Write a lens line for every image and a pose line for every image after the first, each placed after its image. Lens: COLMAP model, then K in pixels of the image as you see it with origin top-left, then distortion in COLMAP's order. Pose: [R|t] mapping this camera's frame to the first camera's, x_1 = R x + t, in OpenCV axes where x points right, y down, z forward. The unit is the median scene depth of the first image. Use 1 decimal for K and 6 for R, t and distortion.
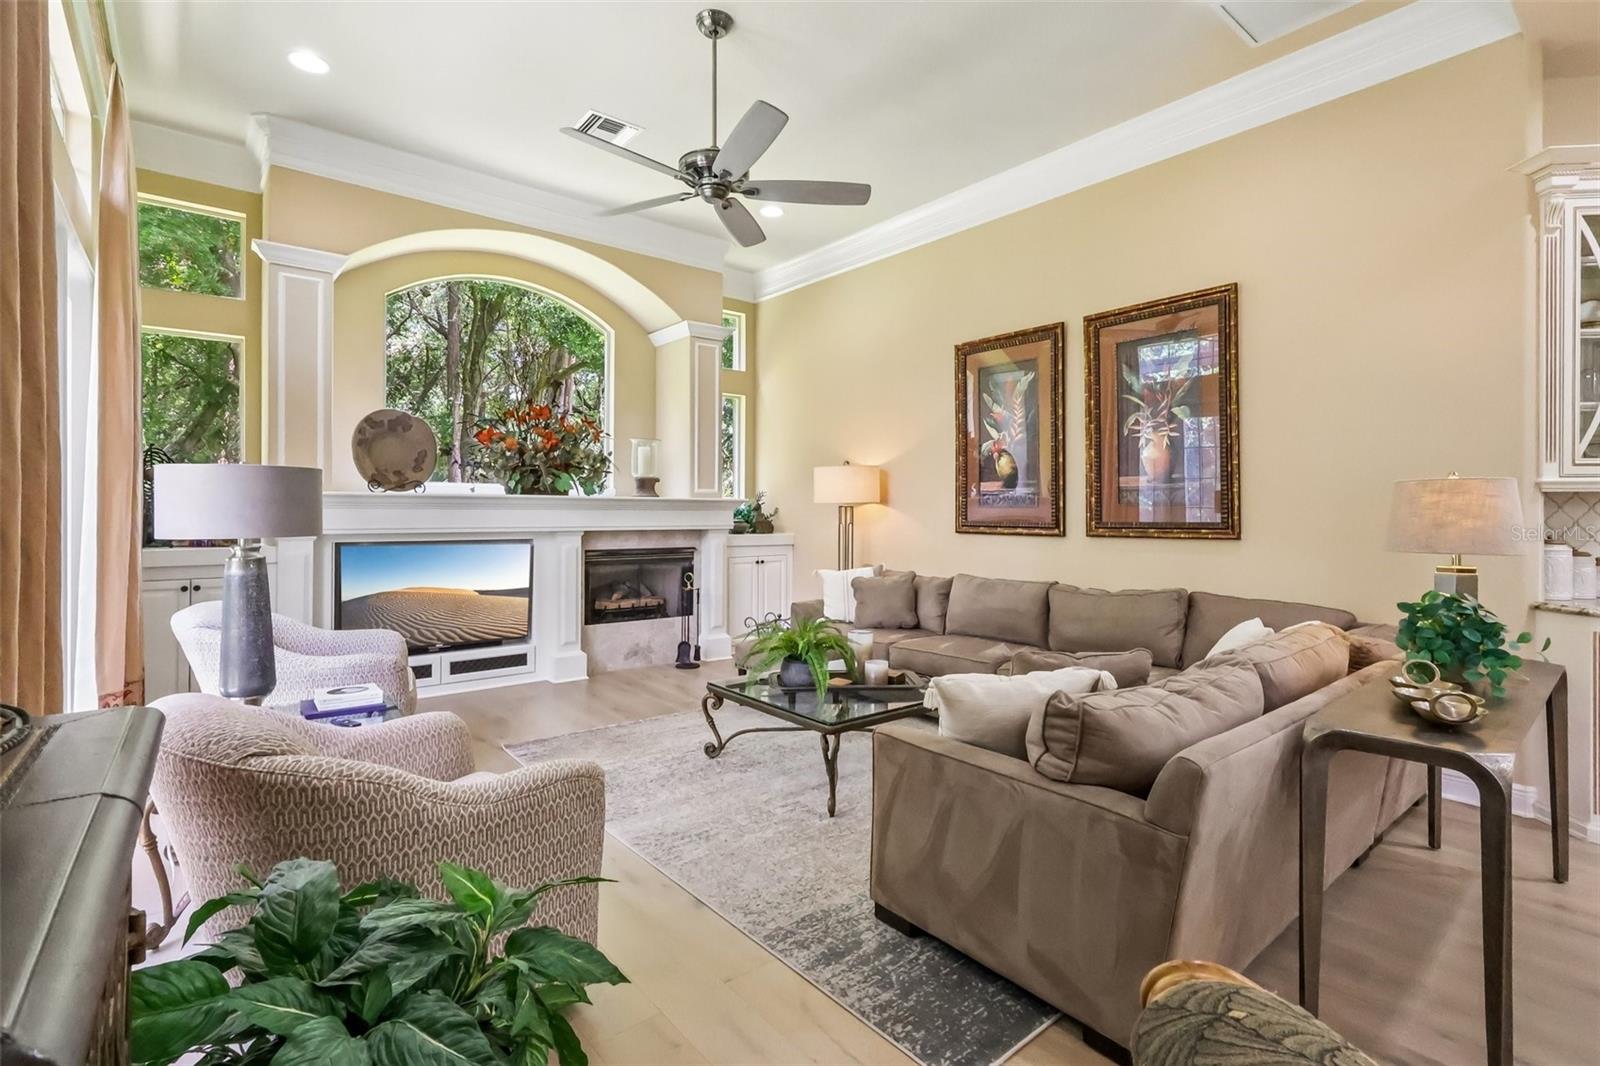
lens RADIAL K [[746.4, 0, 798.5], [0, 746.4, 509.5], [0, 0, 1]] dist [-0.005663, 0.001372]
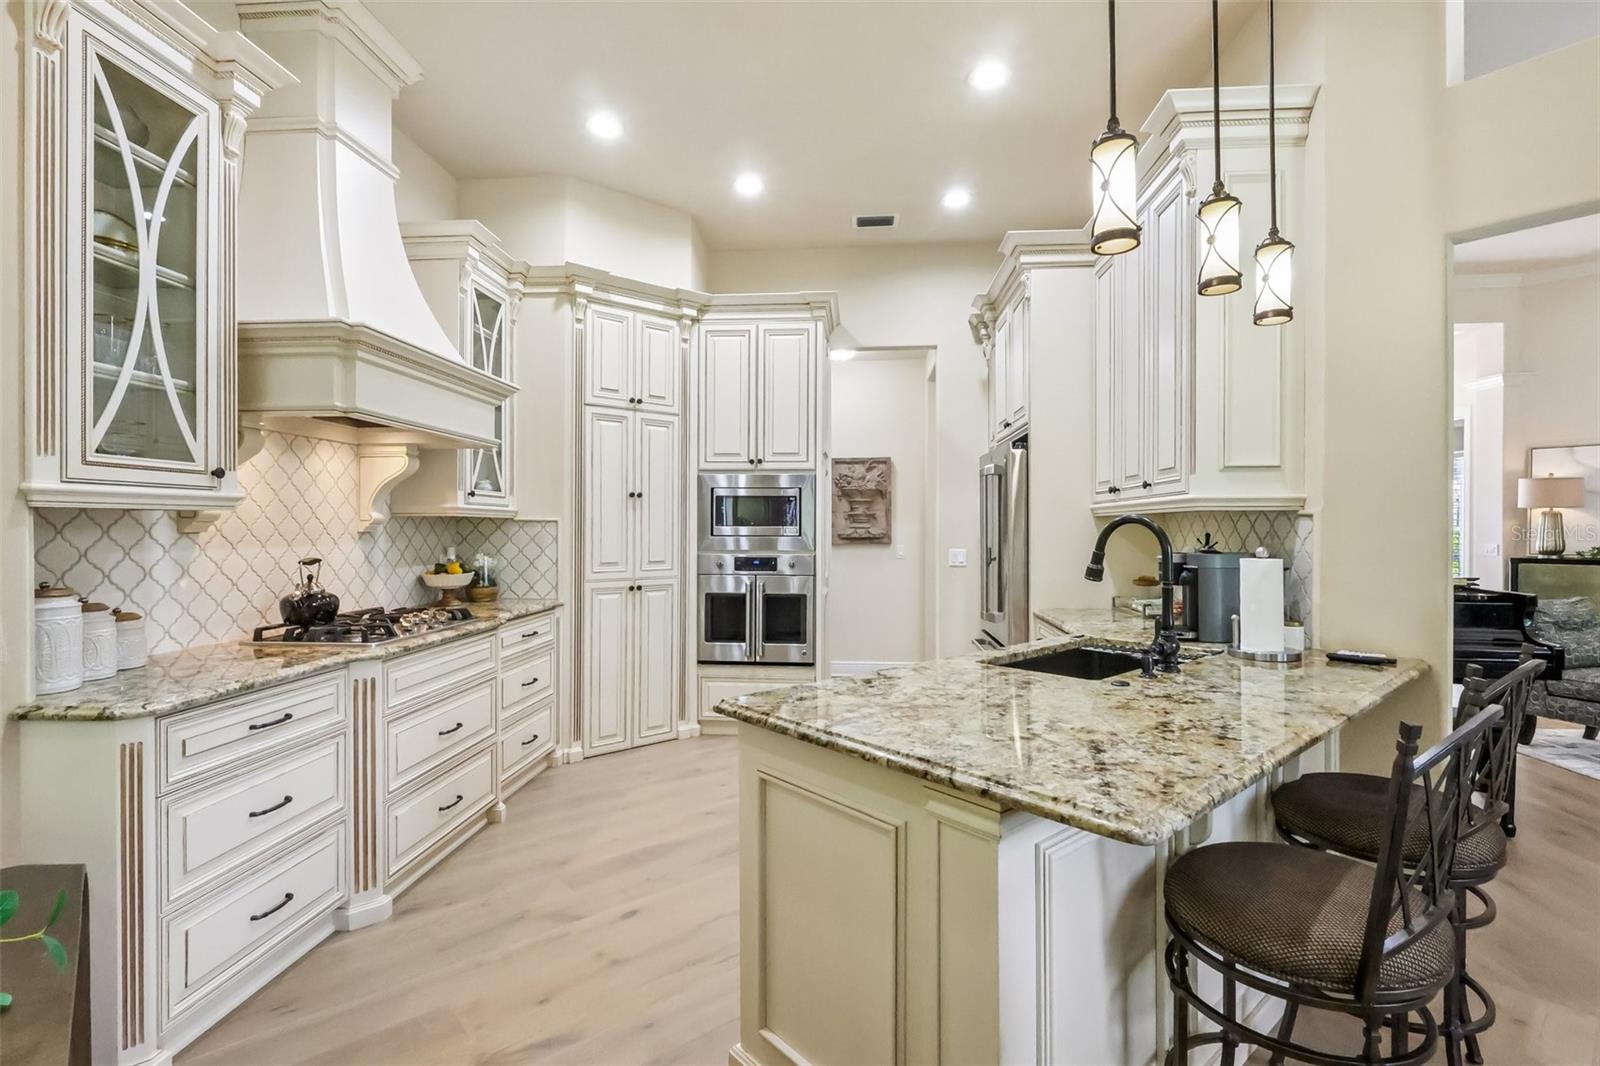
lens RADIAL K [[746.4, 0, 808.3], [0, 746.4, 531.6], [0, 0, 1]] dist [-0.005663, 0.001372]
pose [[-0.026613, -0.007215, 0.999620, 0.290209], [-0.001699, 0.999973, 0.007172, -0.006793], [-0.999644, -0.001508, -0.026624, 0.292798]]
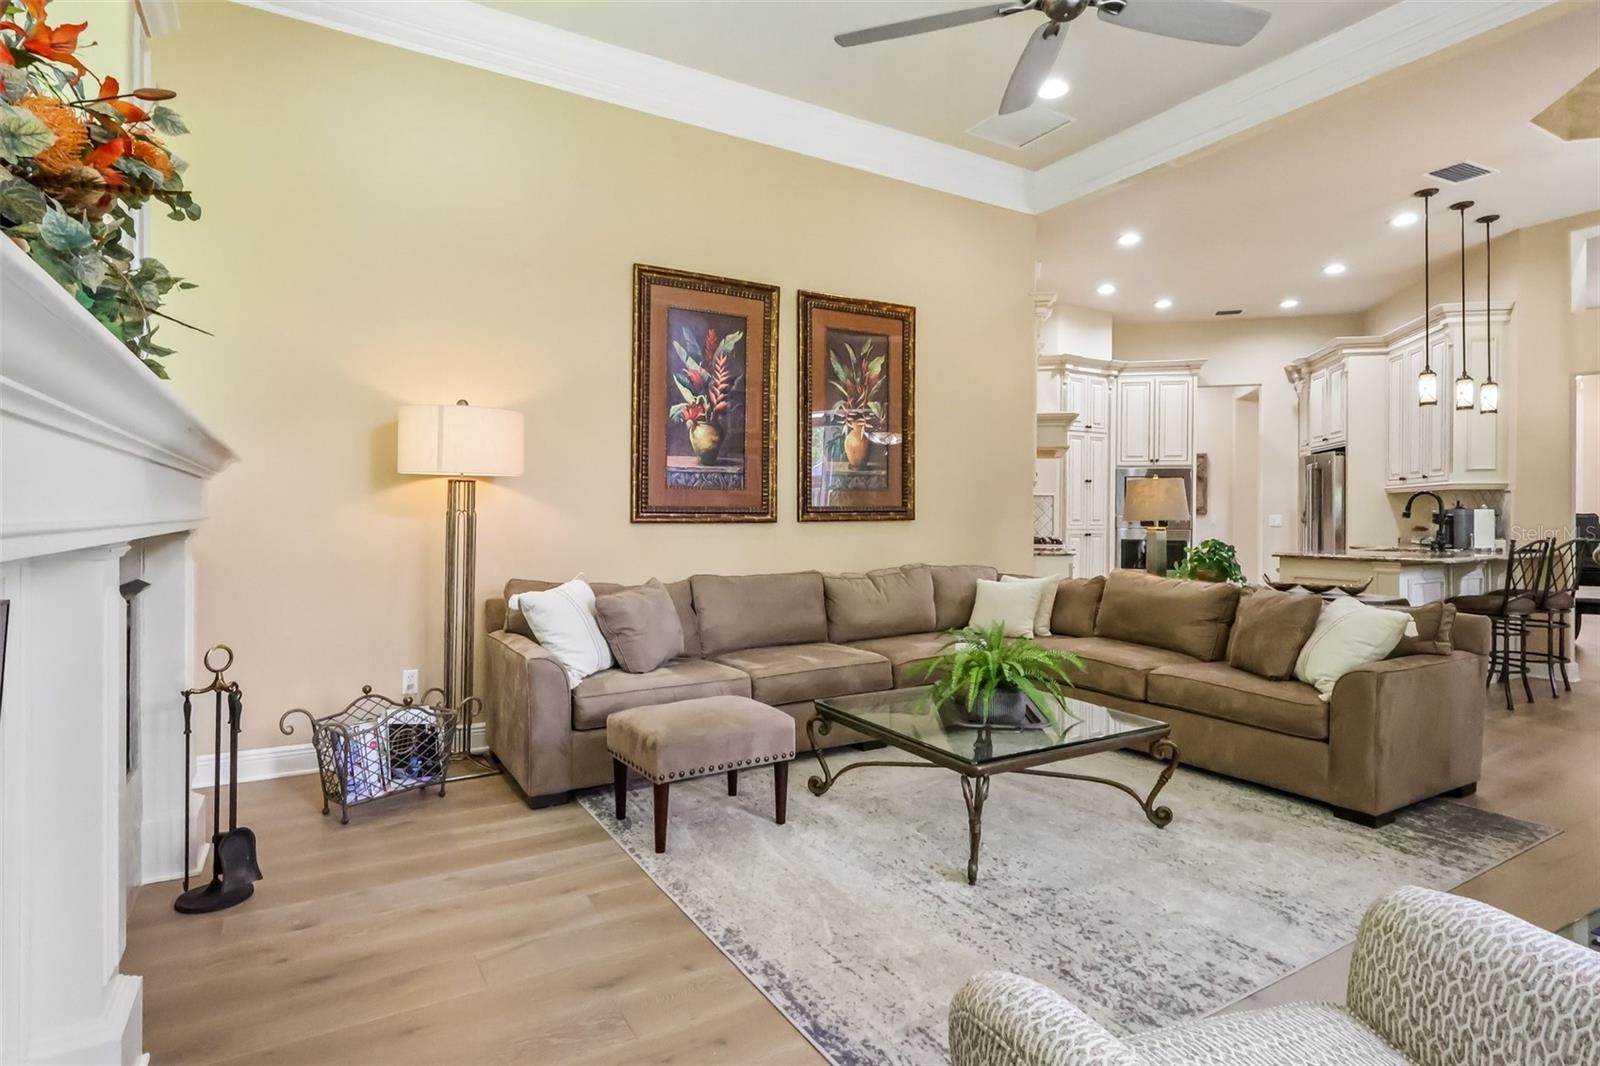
lens RADIAL K [[837.4, 0, 792.0], [0, 837.4, 513.8], [0, 0, 1]] dist [-0.001708, -0.000062]
pose [[0.149407, -0.004643, 0.988765, -0.667354], [-0.006323, 0.999964, 0.005651, 0.019835], [-0.988756, -0.007097, 0.149372, 0.847173]]
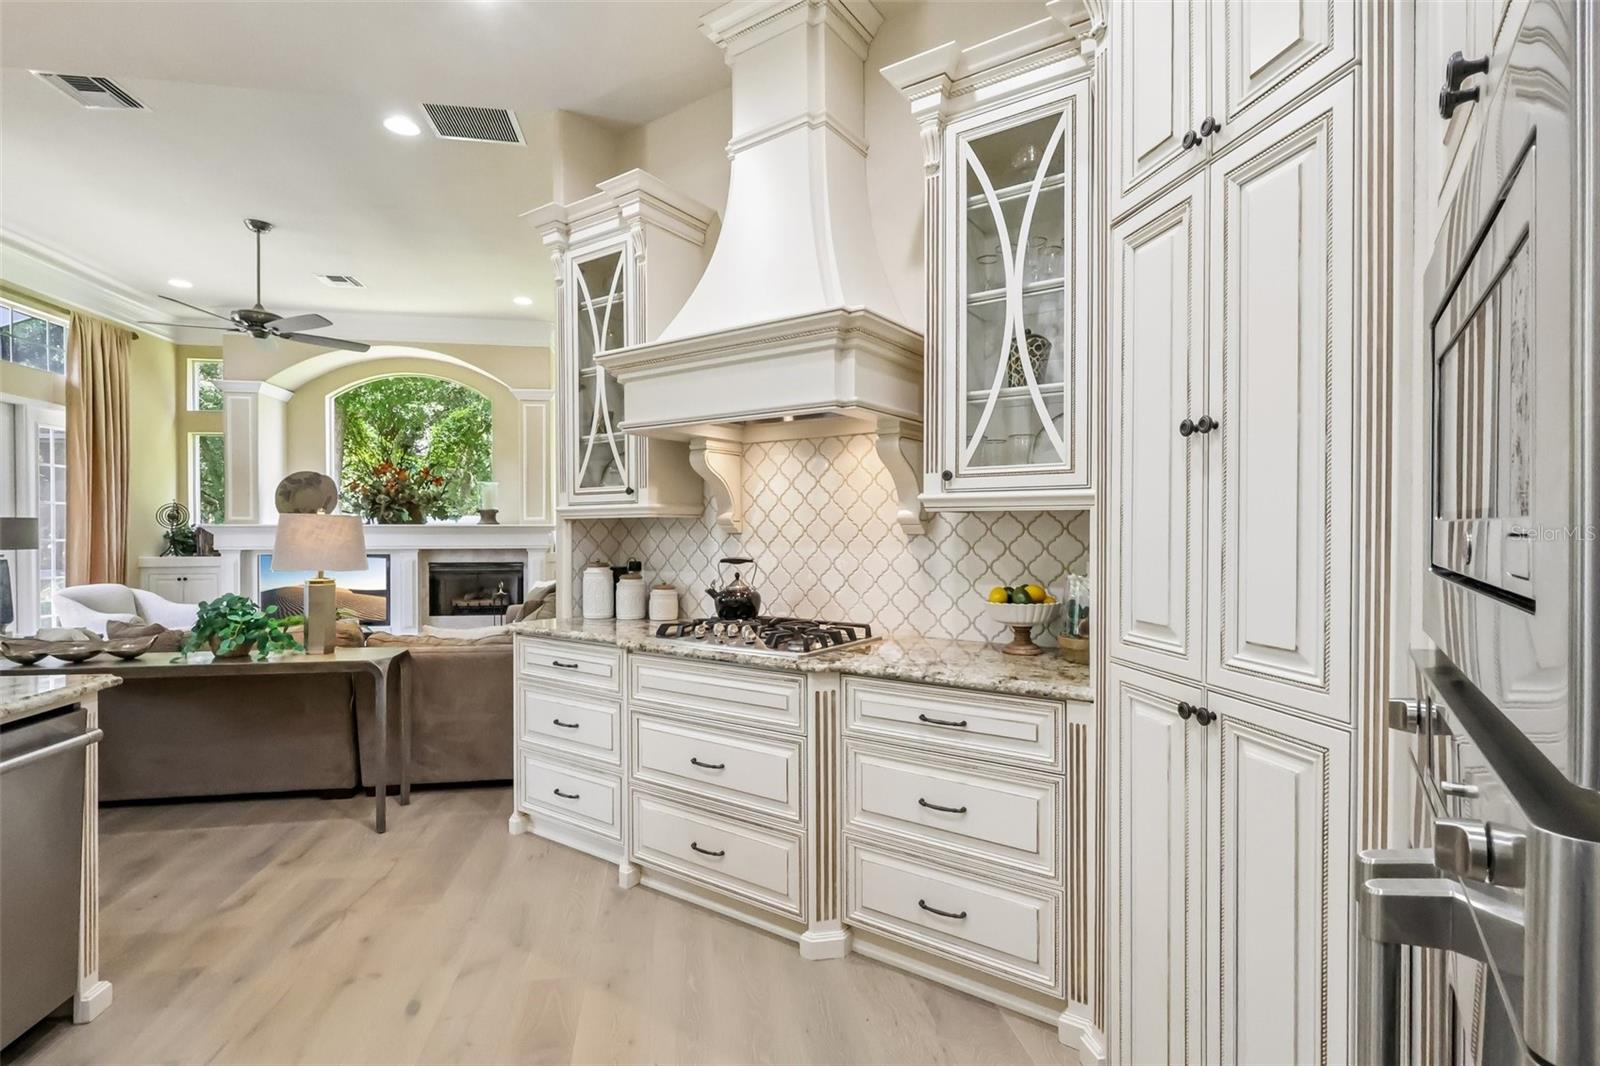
lens RADIAL K [[746.4, 0, 807.6], [0, 746.4, 539.3], [0, 0, 1]] dist [-0.005663, 0.001372]
pose [[0.875720, 0.001314, -0.482817, 1.234520], [0.005539, 0.999903, 0.012766, -0.004608], [0.482787, -0.013854, 0.875628, 0.142963]]
